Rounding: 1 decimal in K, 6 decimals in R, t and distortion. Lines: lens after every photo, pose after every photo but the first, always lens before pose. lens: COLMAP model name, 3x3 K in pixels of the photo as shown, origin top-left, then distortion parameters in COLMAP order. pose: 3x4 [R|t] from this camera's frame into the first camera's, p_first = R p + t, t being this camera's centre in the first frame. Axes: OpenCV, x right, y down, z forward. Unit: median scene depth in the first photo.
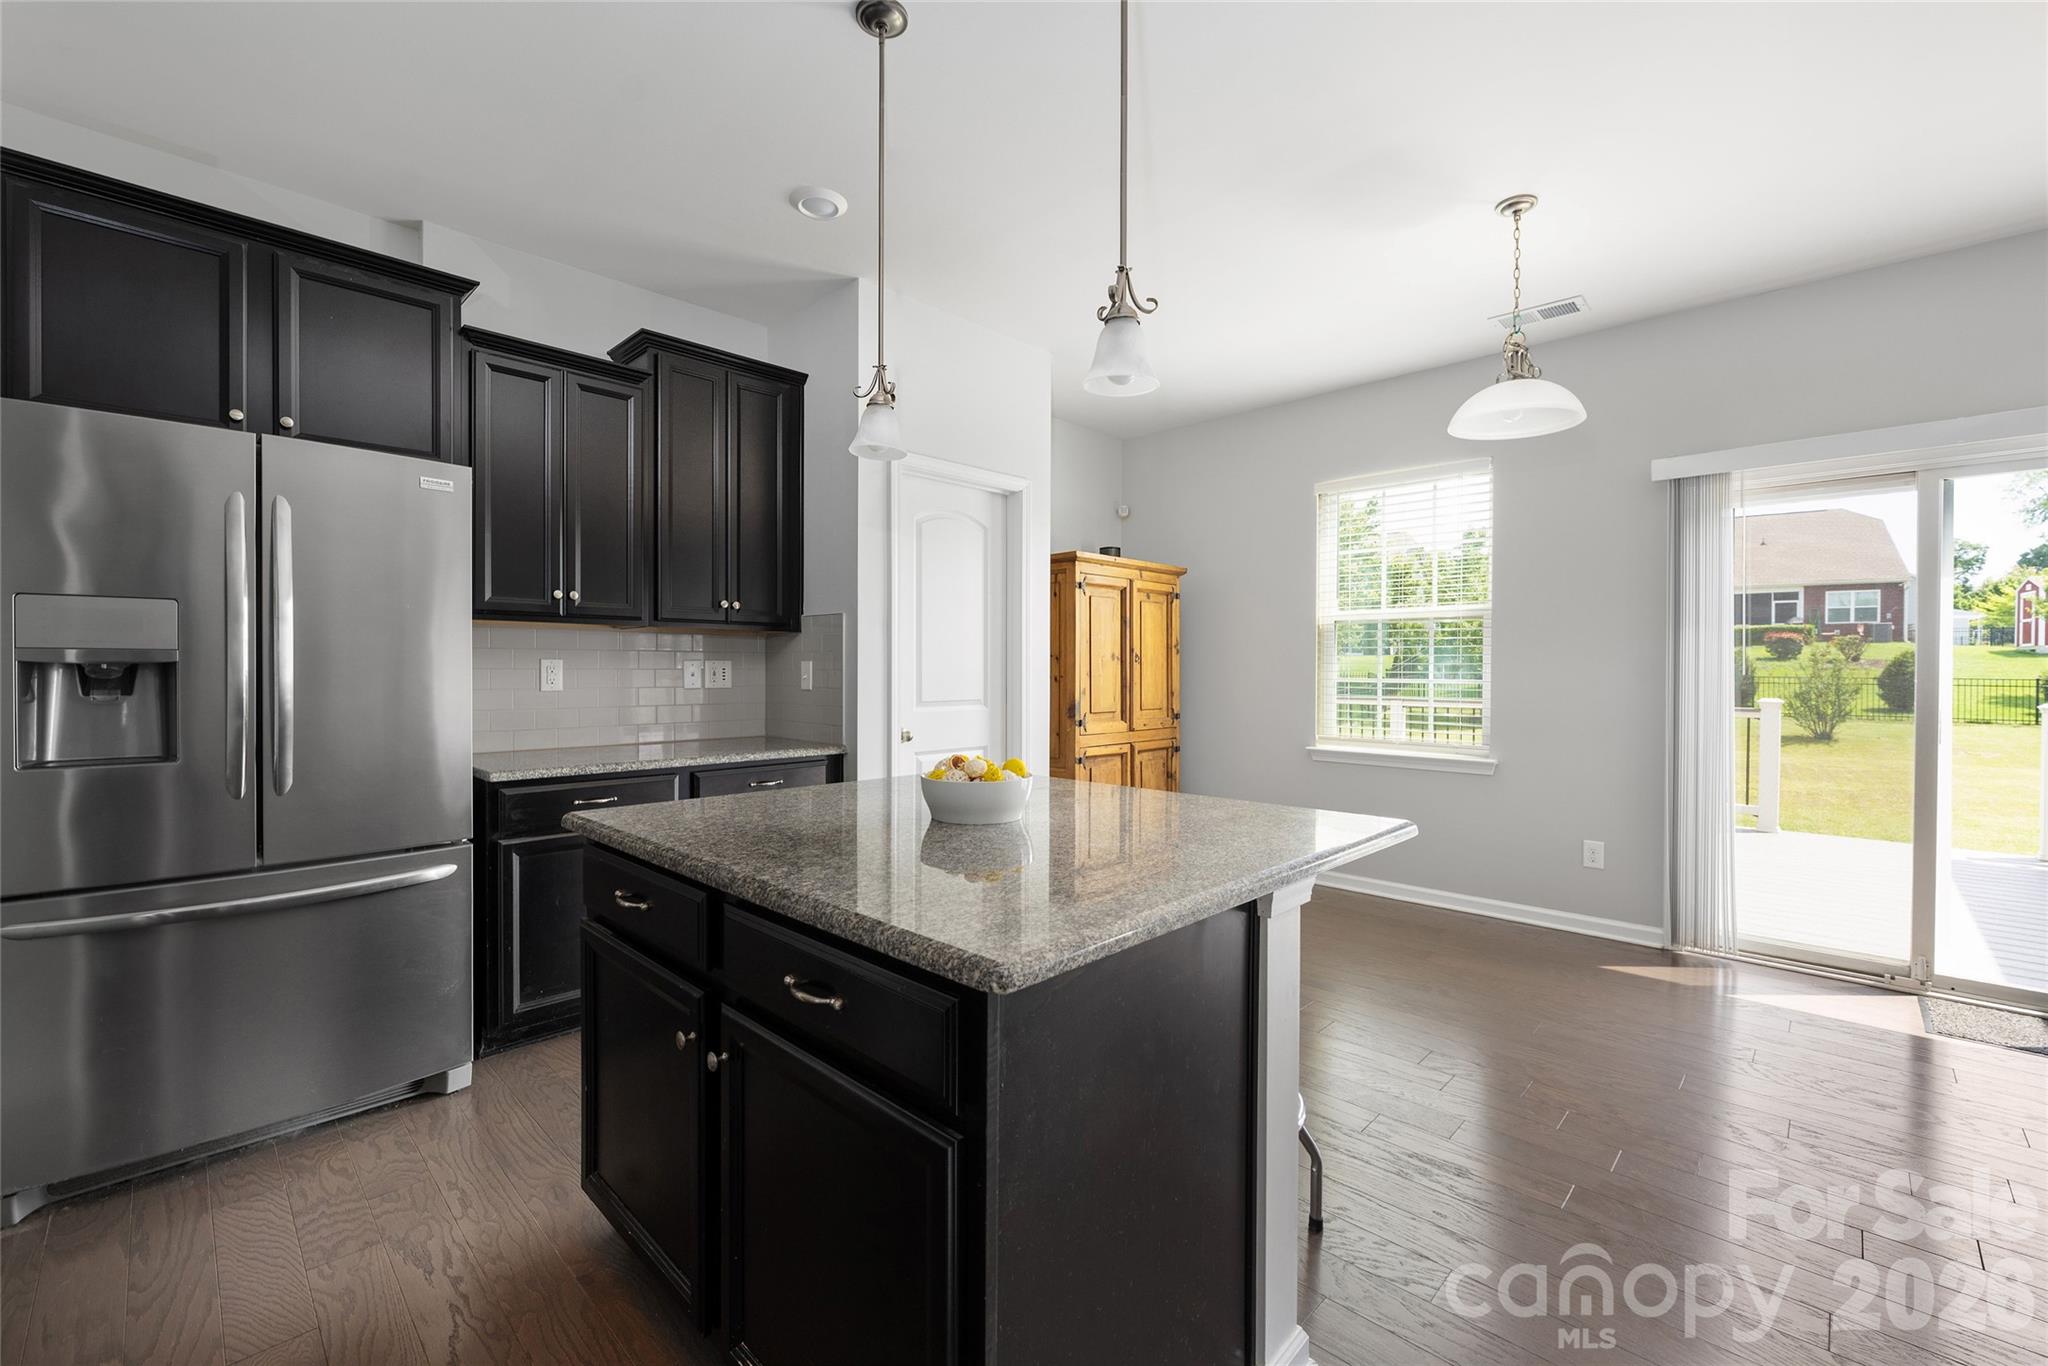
lens RADIAL K [[843.4, 0, 1024.0], [0, 843.4, 683.0], [0, 0, 1]] dist [0.000974, 0.000165]
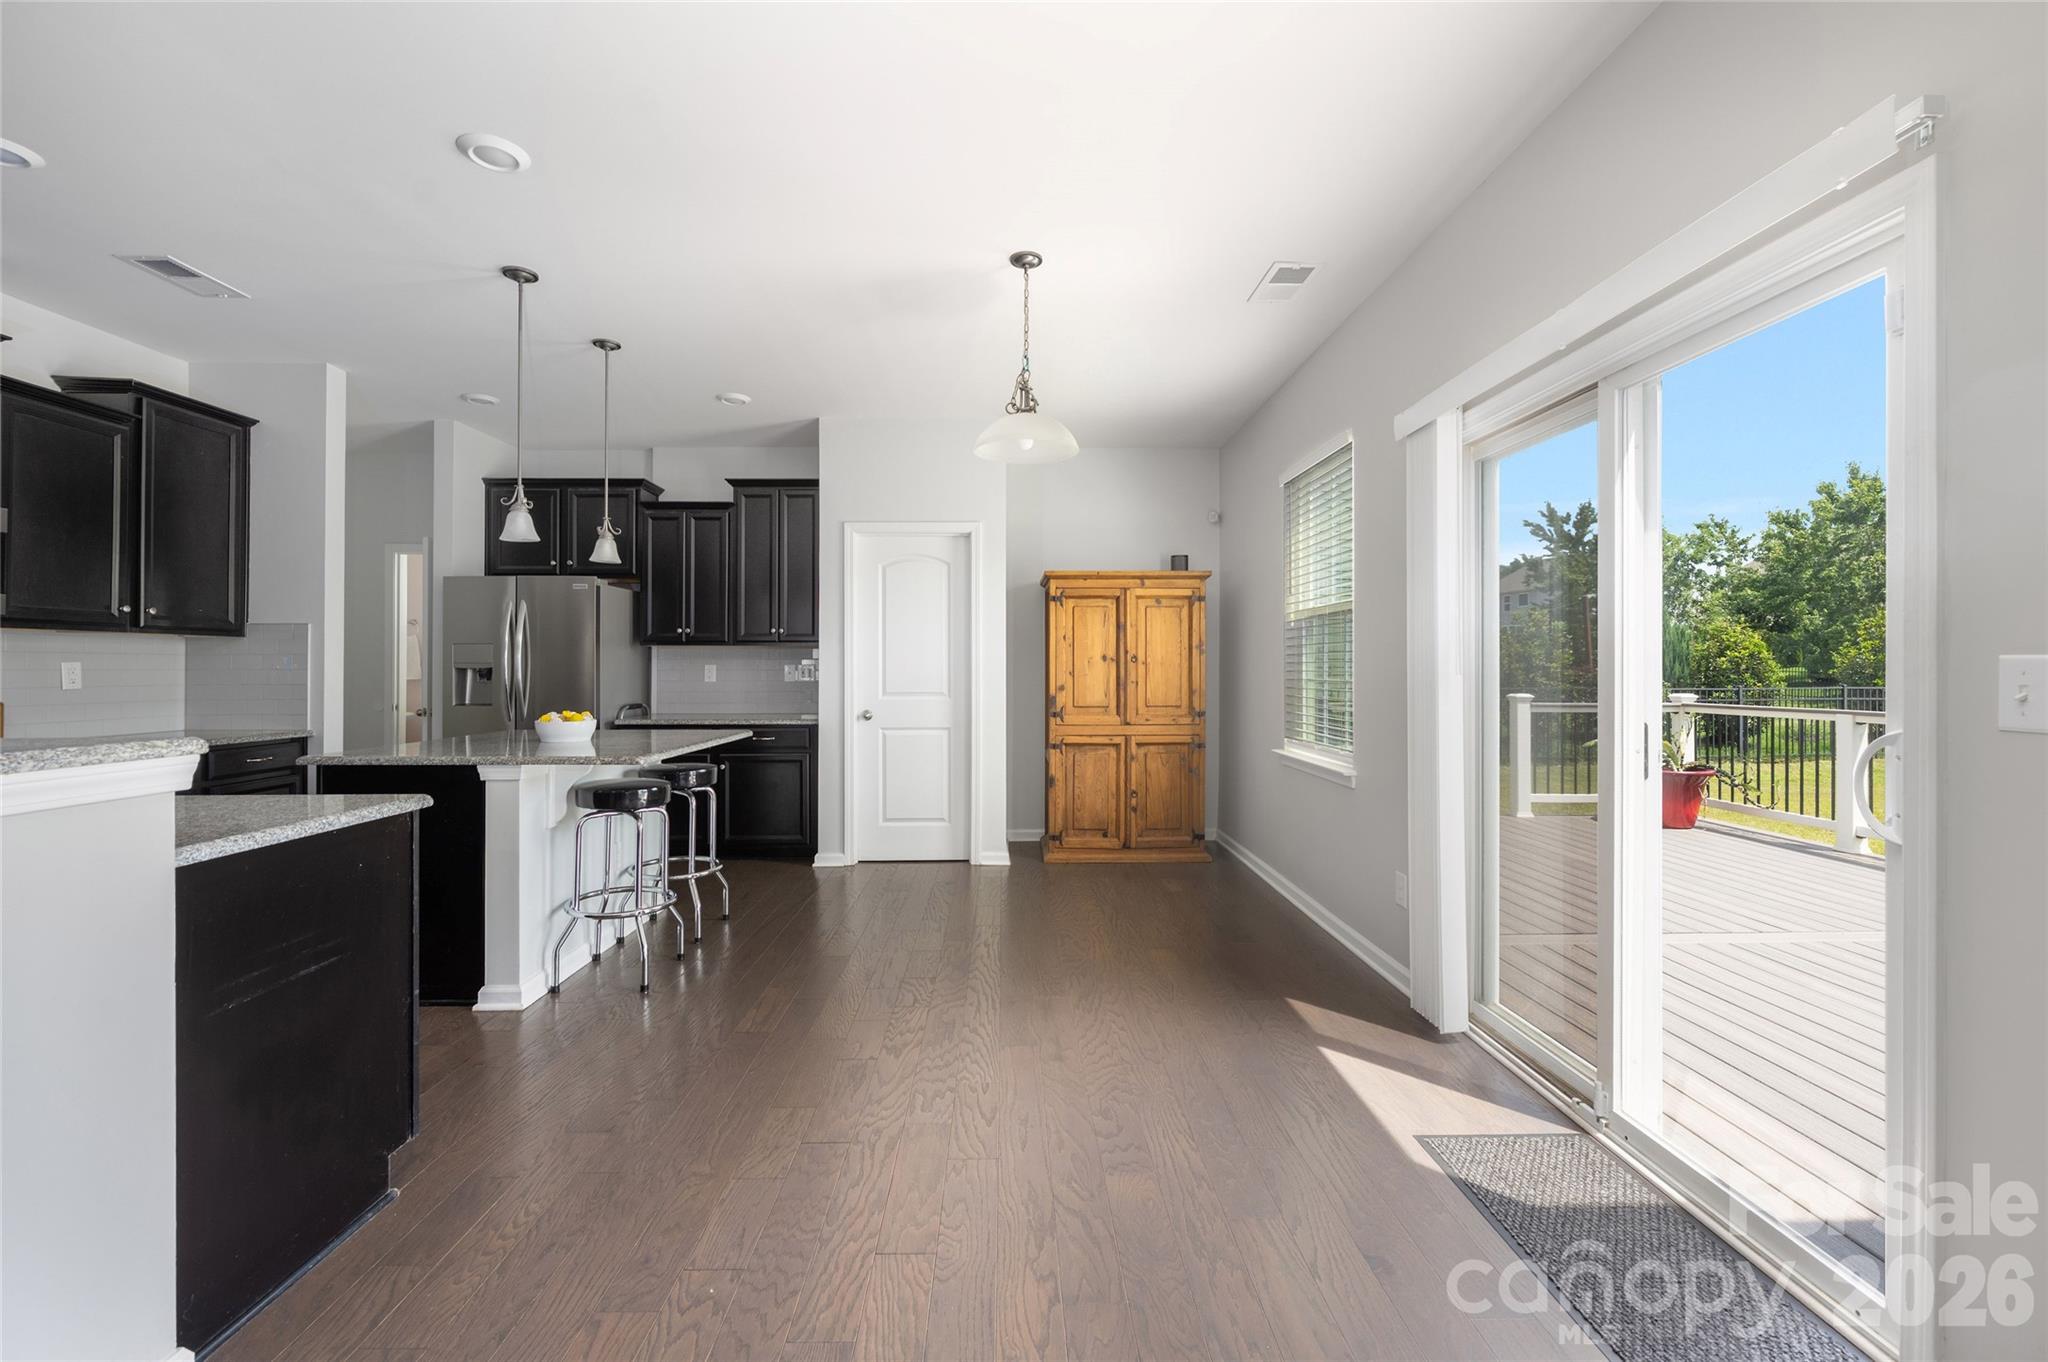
lens RADIAL K [[830.2, 0, 1024.0], [0, 830.2, 681.0], [0, 0, 1]] dist [-0.001243, -0.000133]
pose [[0.718890, 0.008636, -0.695071, 0.791612], [-0.009581, 0.999951, 0.002514, -0.002152], [0.695058, 0.004852, 0.718937, 0.118061]]
